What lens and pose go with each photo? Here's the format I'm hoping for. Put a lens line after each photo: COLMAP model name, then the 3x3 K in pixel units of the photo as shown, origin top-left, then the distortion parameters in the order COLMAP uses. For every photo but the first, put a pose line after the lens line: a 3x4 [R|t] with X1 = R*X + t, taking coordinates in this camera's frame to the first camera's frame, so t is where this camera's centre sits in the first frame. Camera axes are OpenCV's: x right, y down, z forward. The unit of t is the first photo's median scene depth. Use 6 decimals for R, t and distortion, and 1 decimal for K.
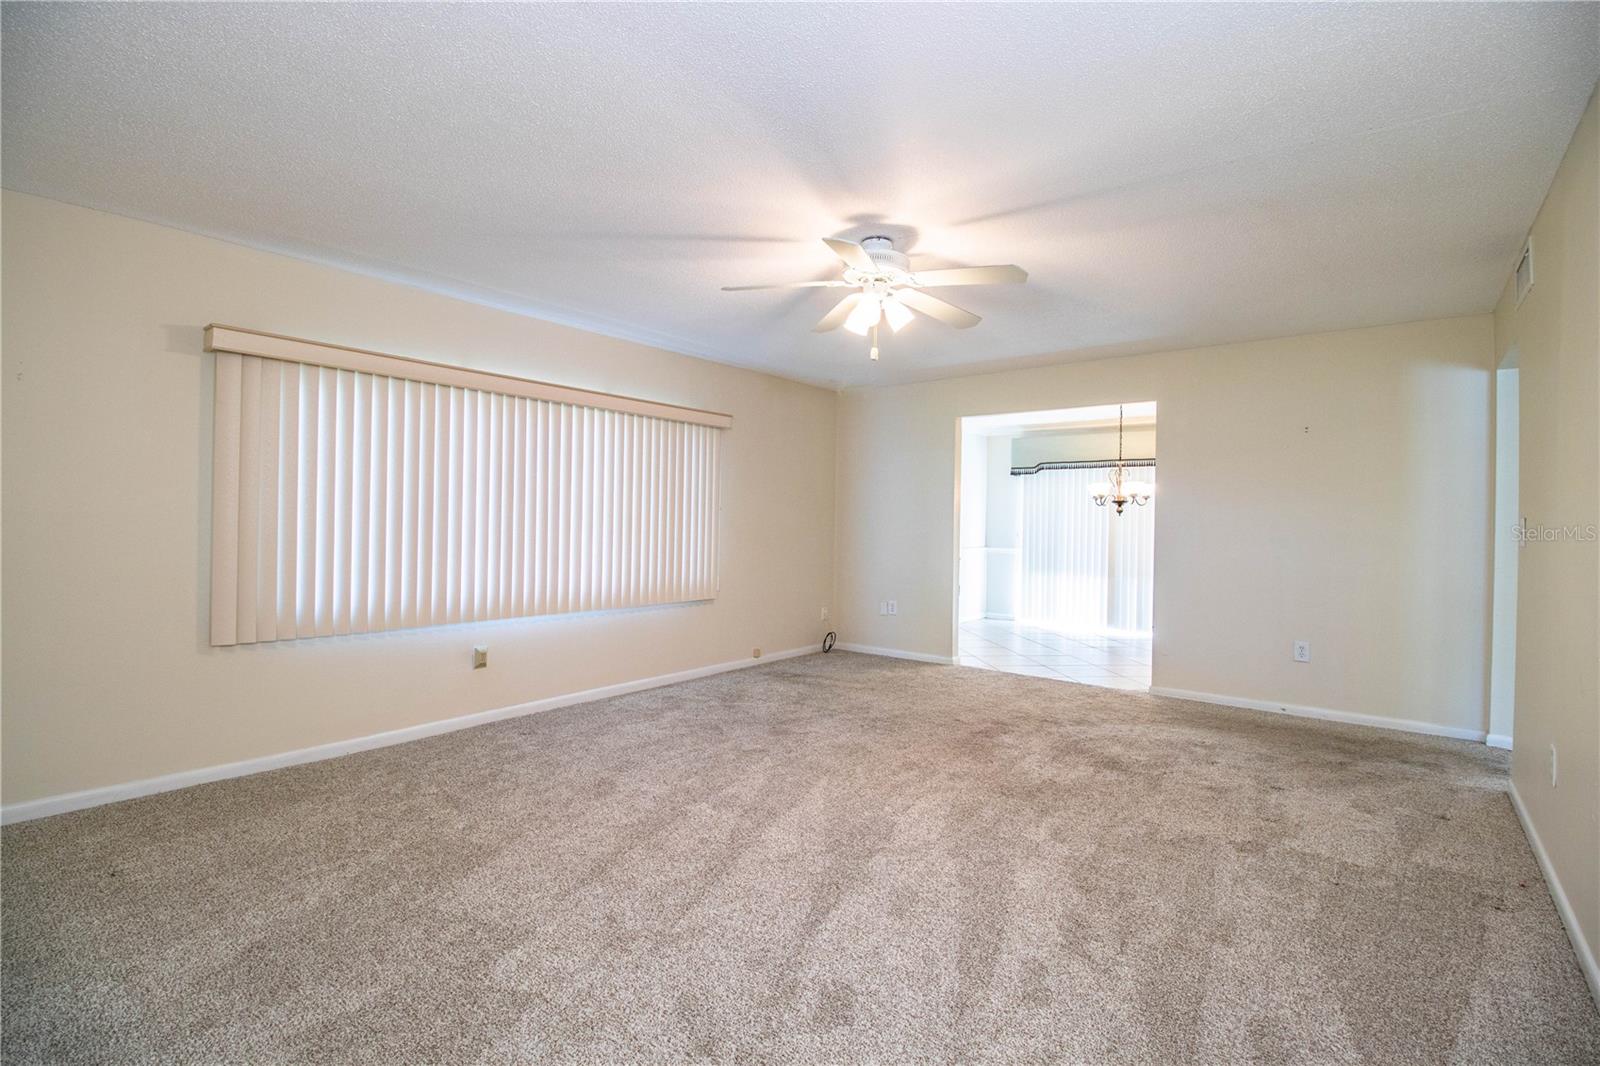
lens RADIAL K [[738.9, 0, 804.1], [0, 738.9, 523.7], [0, 0, 1]] dist [-0.000450, -0.012971]
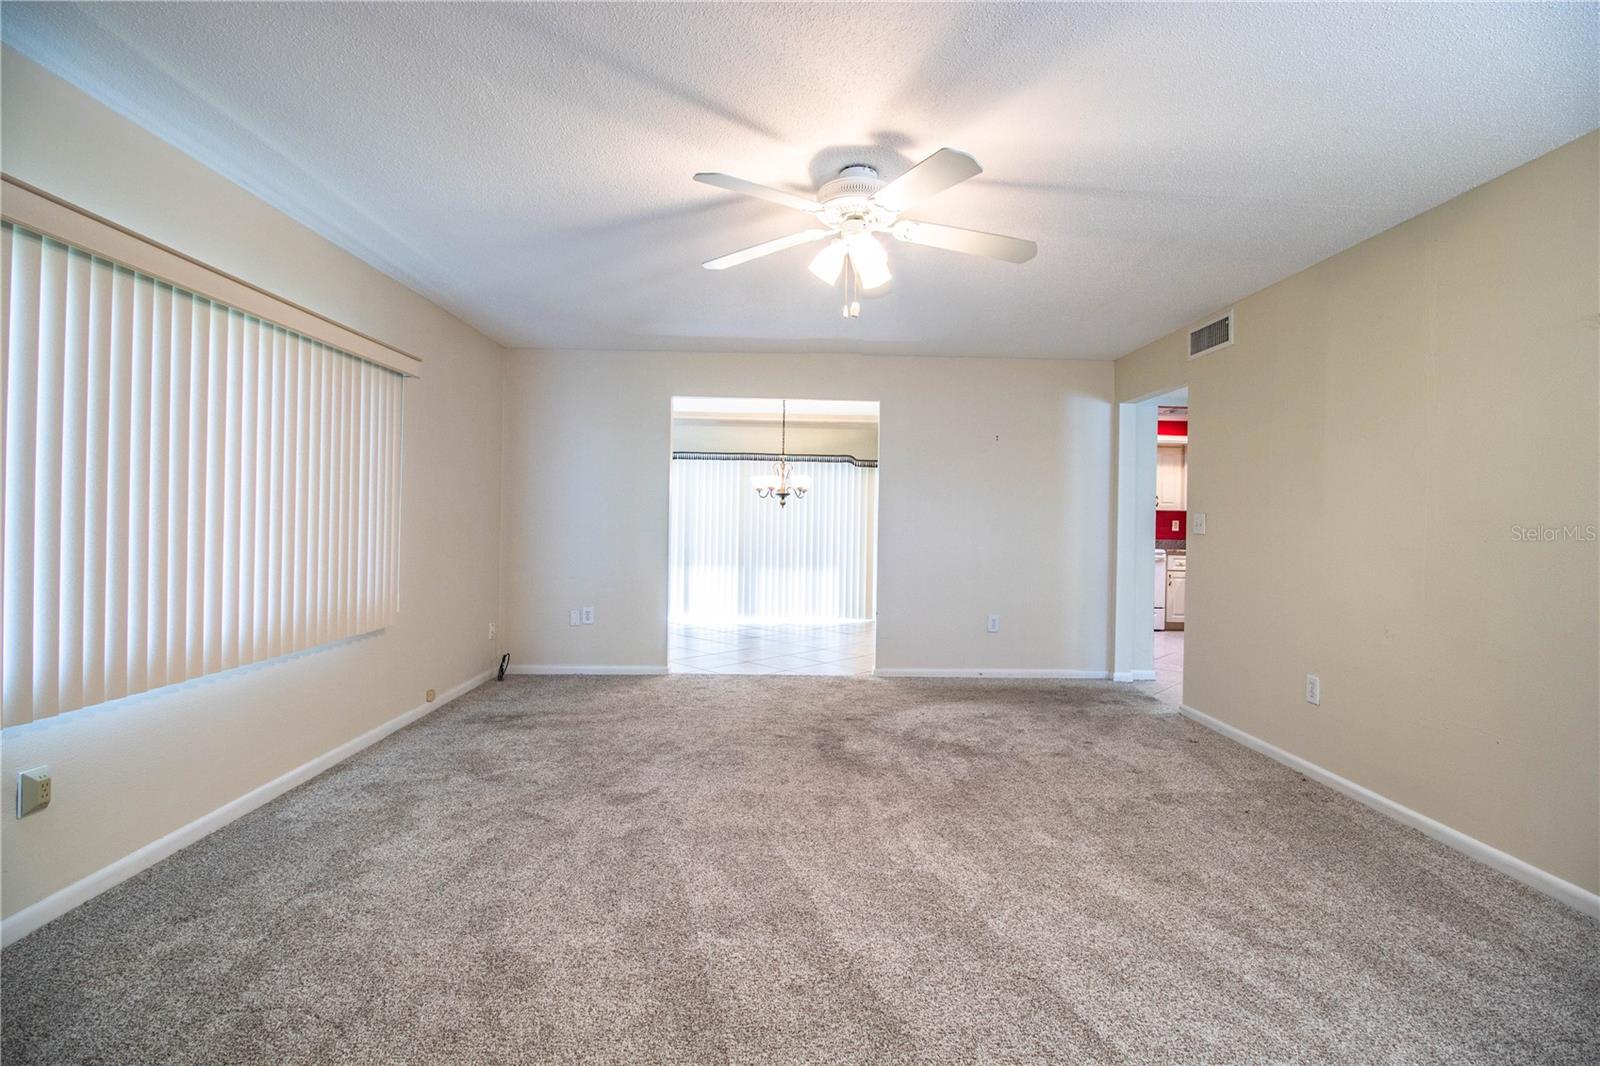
lens RADIAL K [[738.9, 0, 809.2], [0, 738.9, 525.4], [0, 0, 1]] dist [-0.000450, -0.012971]
pose [[0.759804, -0.006996, 0.650114, -0.393463], [-0.003331, 0.999887, 0.014652, -0.003008], [-0.650144, -0.013298, 0.759695, 0.340457]]
